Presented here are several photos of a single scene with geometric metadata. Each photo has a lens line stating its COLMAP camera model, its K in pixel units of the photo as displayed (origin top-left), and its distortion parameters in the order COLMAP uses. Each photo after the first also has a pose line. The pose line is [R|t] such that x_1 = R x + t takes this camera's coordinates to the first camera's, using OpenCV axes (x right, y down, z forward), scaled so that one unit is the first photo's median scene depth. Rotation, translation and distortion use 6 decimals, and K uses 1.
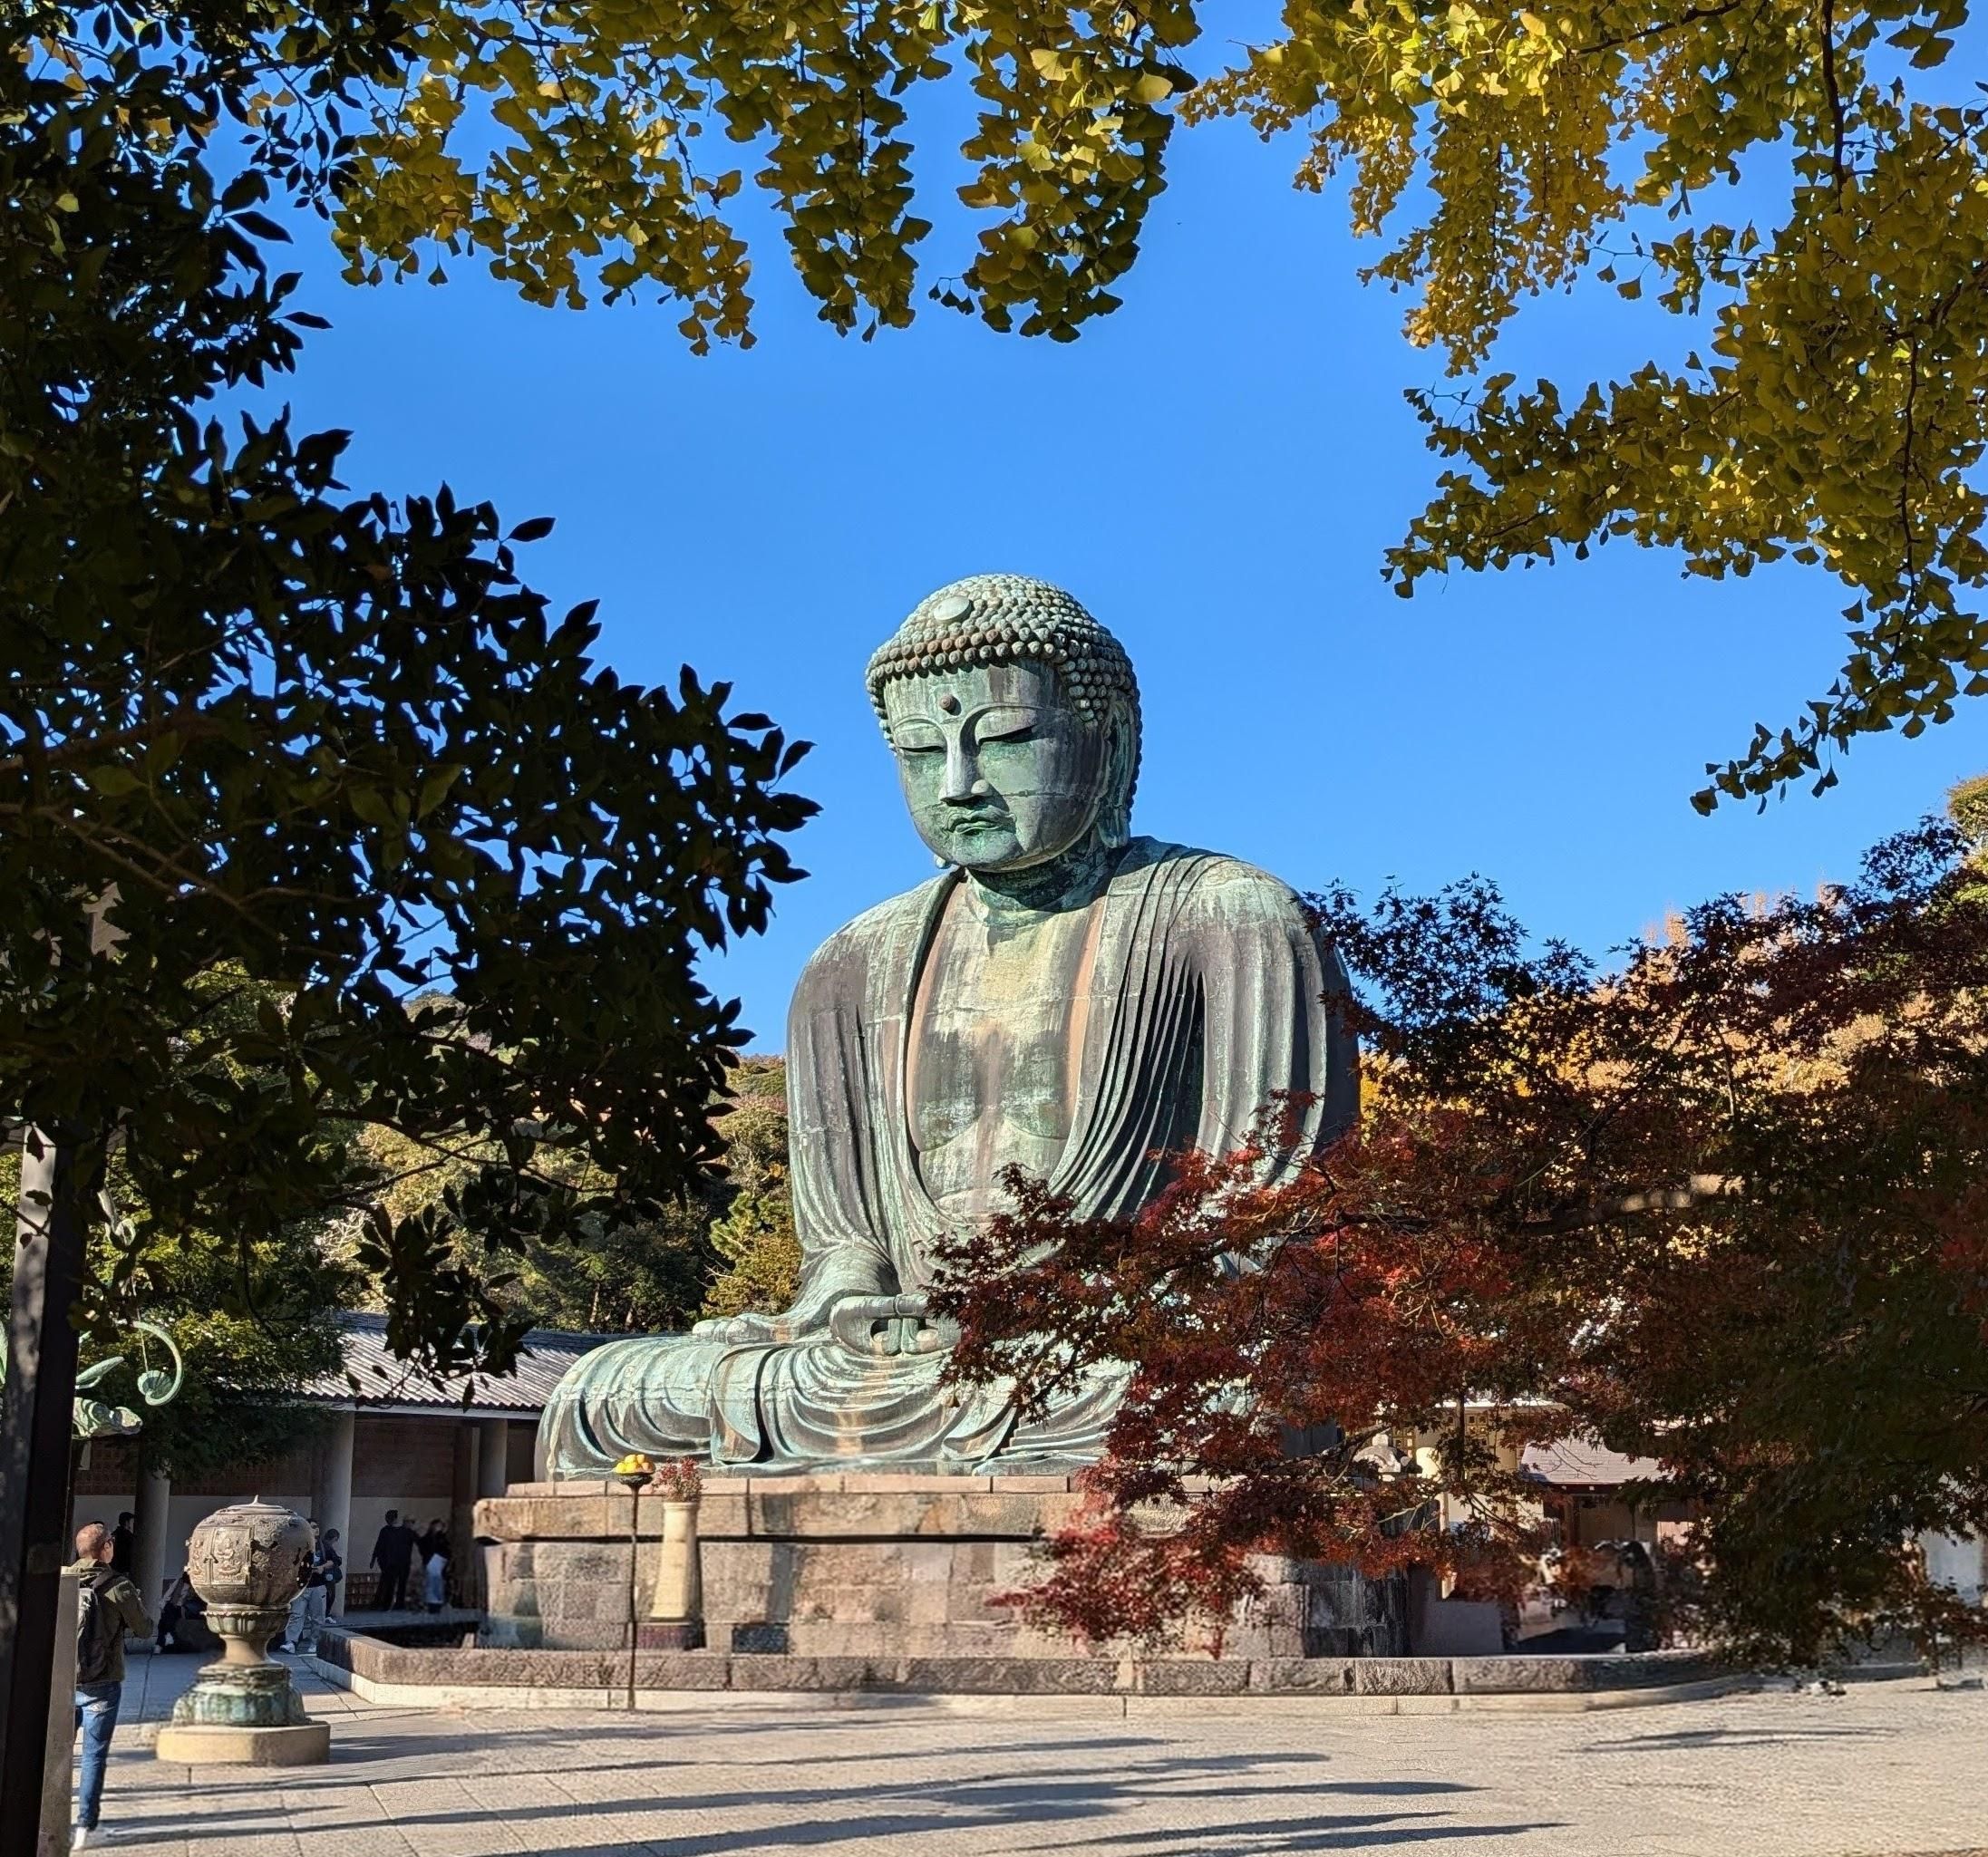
lens RADIAL K [[2350.7, 0, 994.0], [0, 2350.7, 928.5], [0, 0, 1]] dist [0.119786, -0.006133]
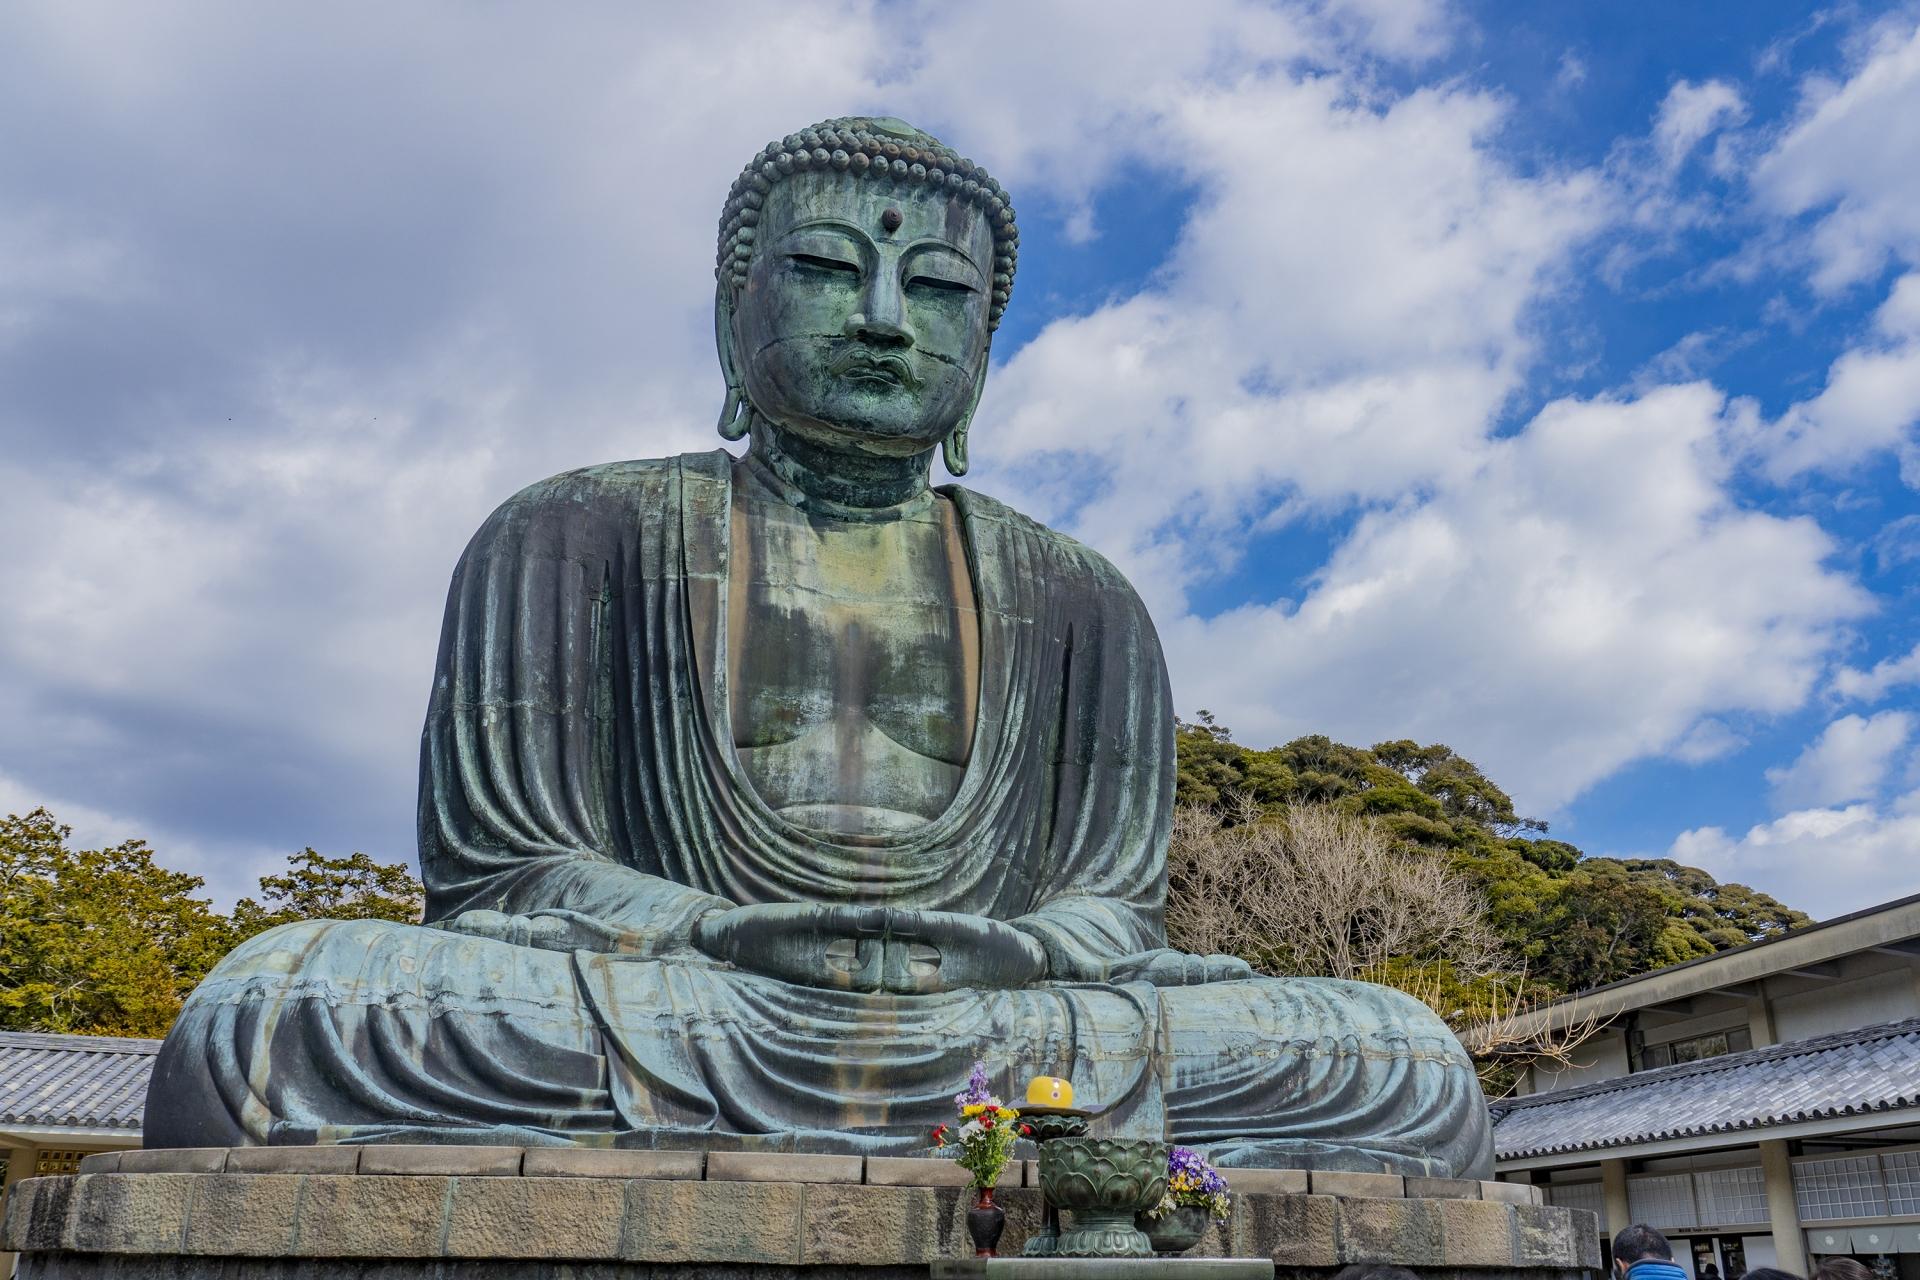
lens RADIAL K [[1412.0, 0, 999.6], [0, 1412.0, 746.8], [0, 0, 1]] dist [-0.029360, 0.001066]
pose [[0.736670, 0.242216, 0.631386, -0.262311], [-0.169677, 0.969992, -0.174143, 0.164443], [-0.654620, 0.021154, 0.755662, 0.628259]]
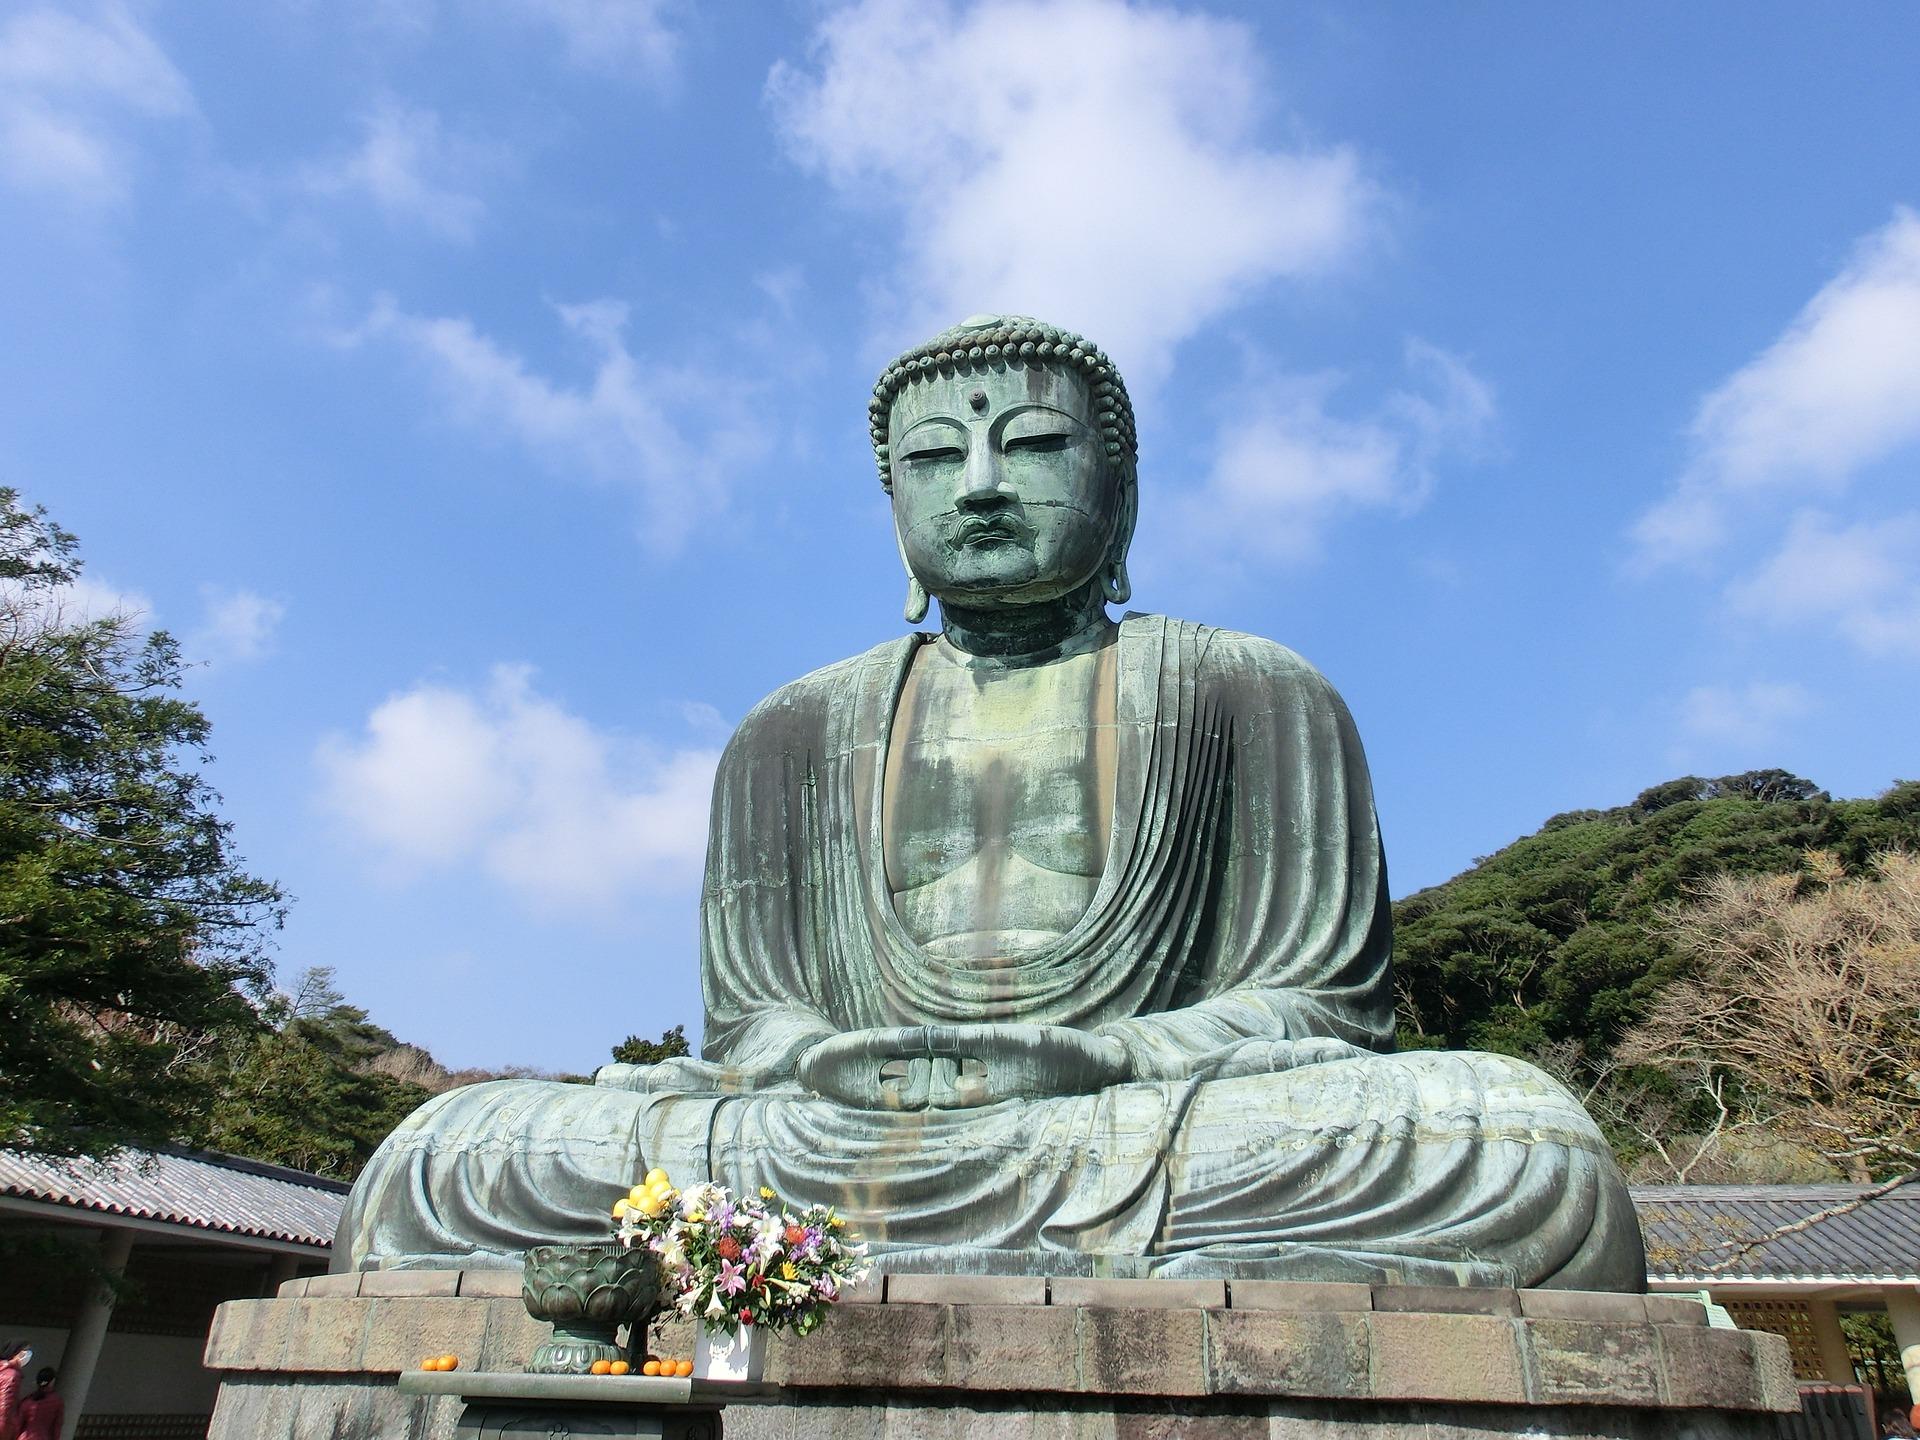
lens RADIAL K [[1273.3, 0, 960.0], [0, 1273.3, 720.0], [0, 0, 1]] dist [-0.059605, 0.059930]
pose [[0.970822, 0.133374, 0.199288, -0.110377], [-0.081999, 0.965597, -0.246775, 0.149867], [-0.225346, 0.223234, 0.948360, 0.579114]]
